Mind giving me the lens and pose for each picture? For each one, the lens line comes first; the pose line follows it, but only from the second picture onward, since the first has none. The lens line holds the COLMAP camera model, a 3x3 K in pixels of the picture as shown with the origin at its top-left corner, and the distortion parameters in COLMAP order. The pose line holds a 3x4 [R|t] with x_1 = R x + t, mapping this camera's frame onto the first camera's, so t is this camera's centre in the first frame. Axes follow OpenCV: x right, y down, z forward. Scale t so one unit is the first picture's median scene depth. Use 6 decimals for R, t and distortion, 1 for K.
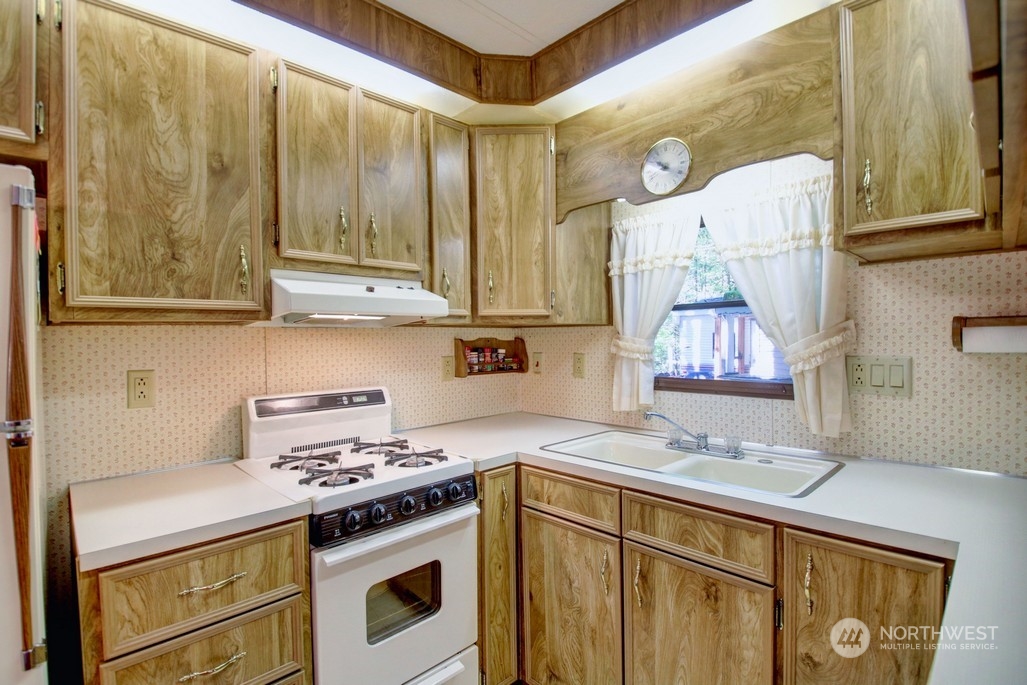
lens RADIAL K [[475.8, 0, 510.6], [0, 475.8, 345.6], [0, 0, 1]] dist [0.023927, -0.034060]
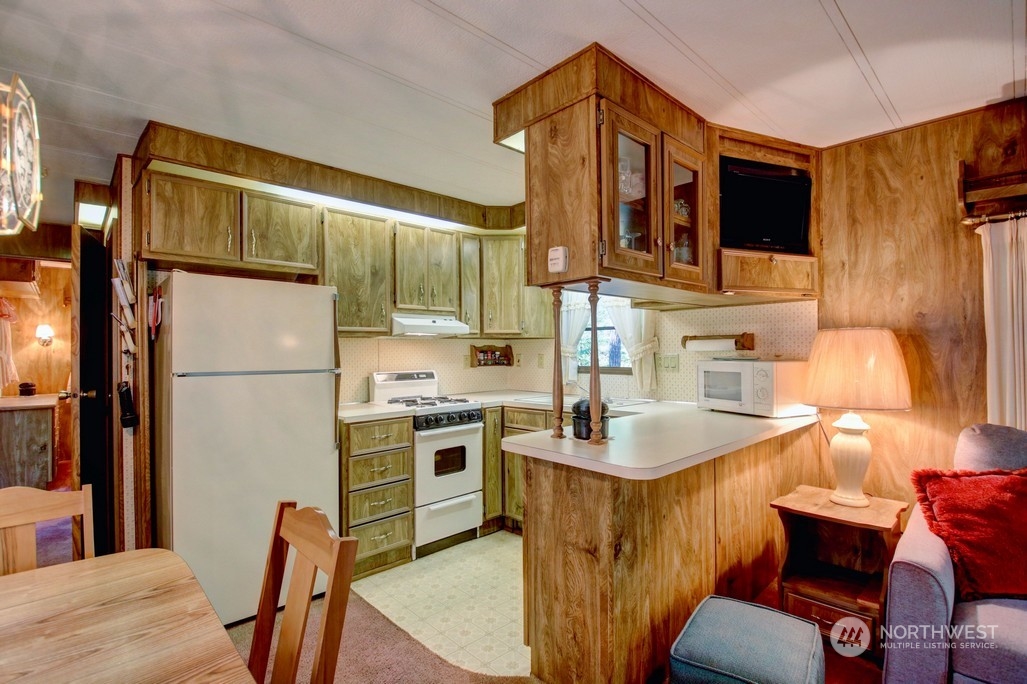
lens RADIAL K [[477.7, 0, 510.3], [0, 477.7, 345.8], [0, 0, 1]] dist [0.015936, -0.022818]
pose [[0.999840, 0.005092, -0.017165, 0.087445], [-0.005471, 0.999740, -0.022114, 0.036379], [0.017048, 0.022204, 0.999608, -1.120150]]
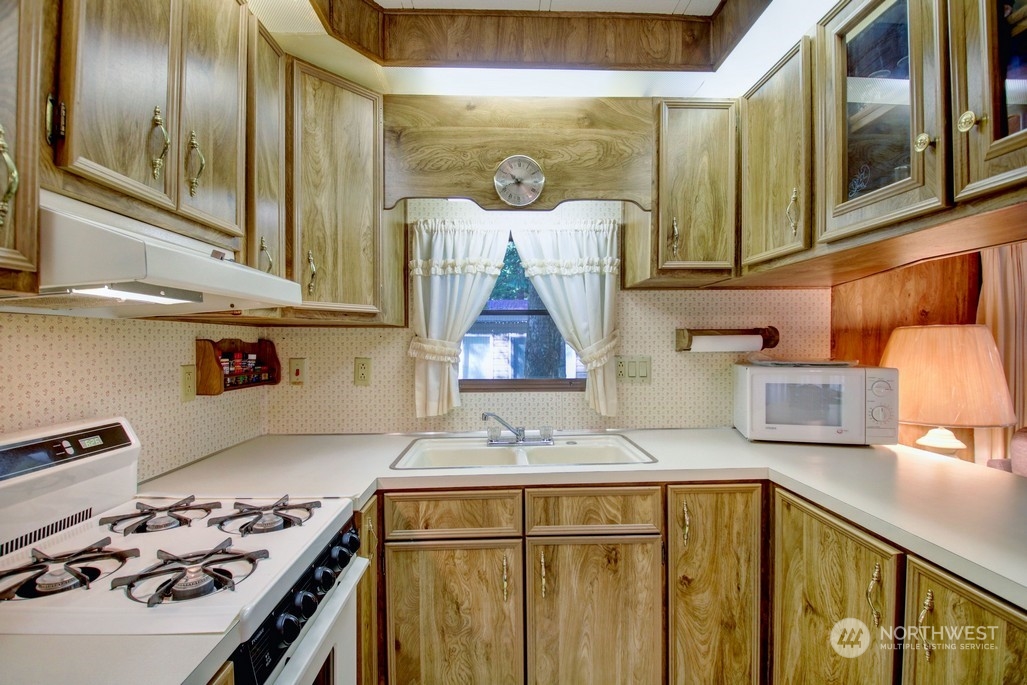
lens RADIAL K [[475.8, 0, 510.6], [0, 475.8, 345.6], [0, 0, 1]] dist [0.023927, -0.034060]
pose [[0.674590, 0.005237, 0.738174, -0.475996], [0.004616, 0.999925, -0.011313, 0.006685], [-0.738178, 0.011039, 0.674516, 0.296193]]
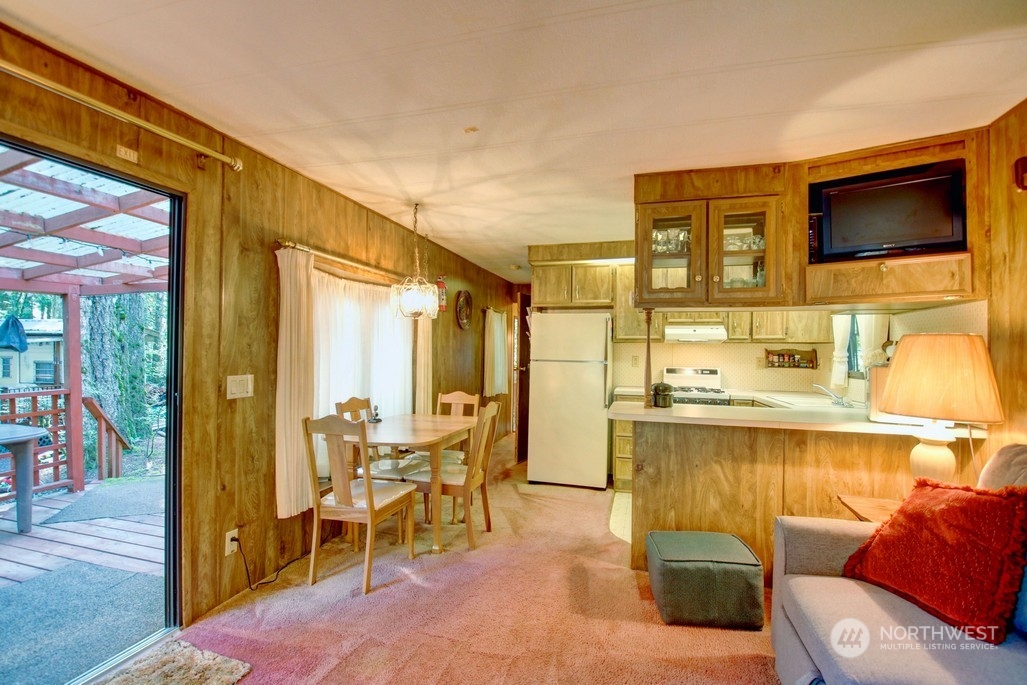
lens RADIAL K [[475.8, 0, 510.6], [0, 475.8, 345.6], [0, 0, 1]] dist [0.023927, -0.034060]
pose [[0.503280, 0.009097, -0.864076, 1.601429], [-0.030861, 0.999496, -0.007453, 0.028522], [0.863572, 0.030417, 0.503307, -1.387903]]
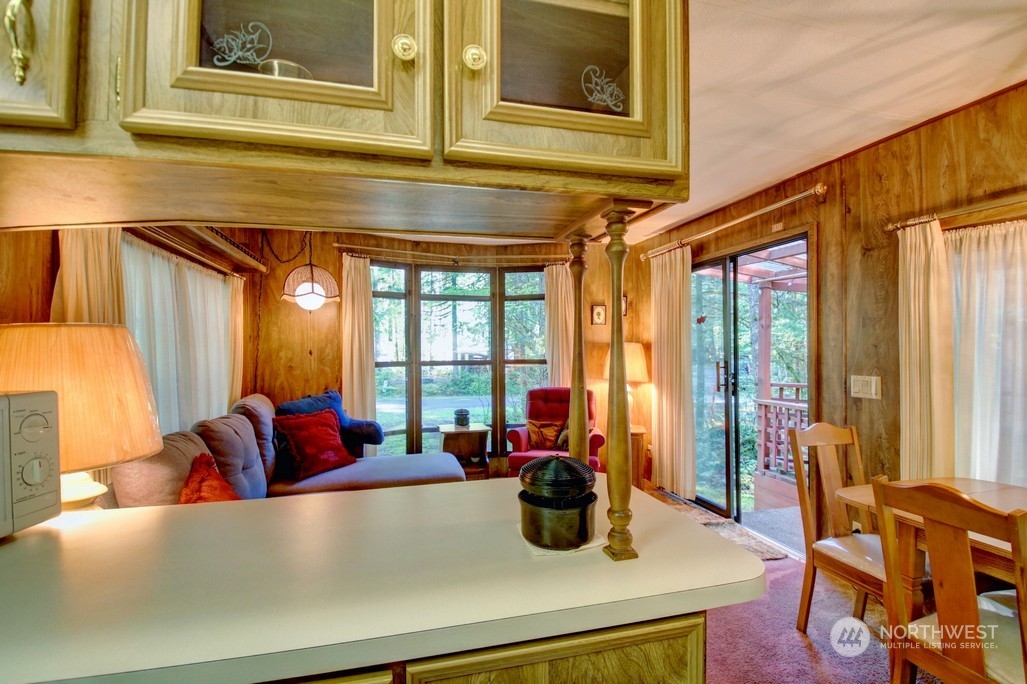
lens RADIAL K [[475.8, 0, 510.6], [0, 475.8, 345.1], [0, 0, 1]] dist [0.023927, -0.034060]
pose [[-0.872106, 0.020017, 0.488908, 0.033145], [0.025638, 0.999660, 0.004804, 0.000878], [-0.488645, 0.016724, -0.872322, 0.626092]]
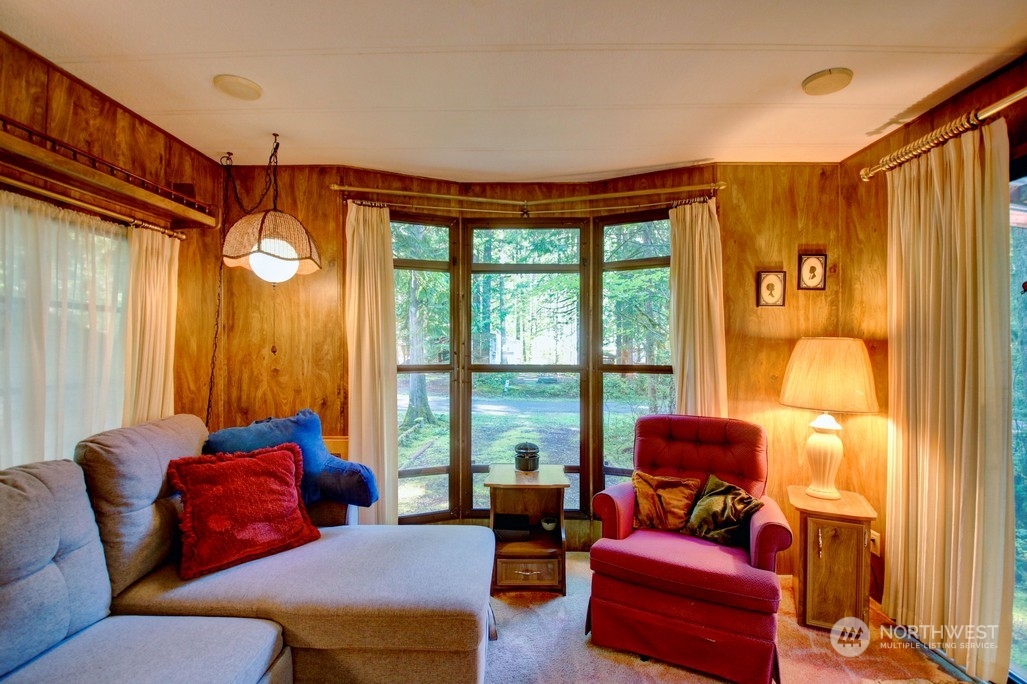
lens RADIAL K [[475.8, 0, 510.6], [0, 475.8, 345.1], [0, 0, 1]] dist [0.023927, -0.034060]
pose [[-0.706058, 0.012921, 0.708036, 0.467704], [0.018803, 0.999823, 0.000505, 0.021559], [-0.707905, 0.013669, -0.706176, -0.412740]]
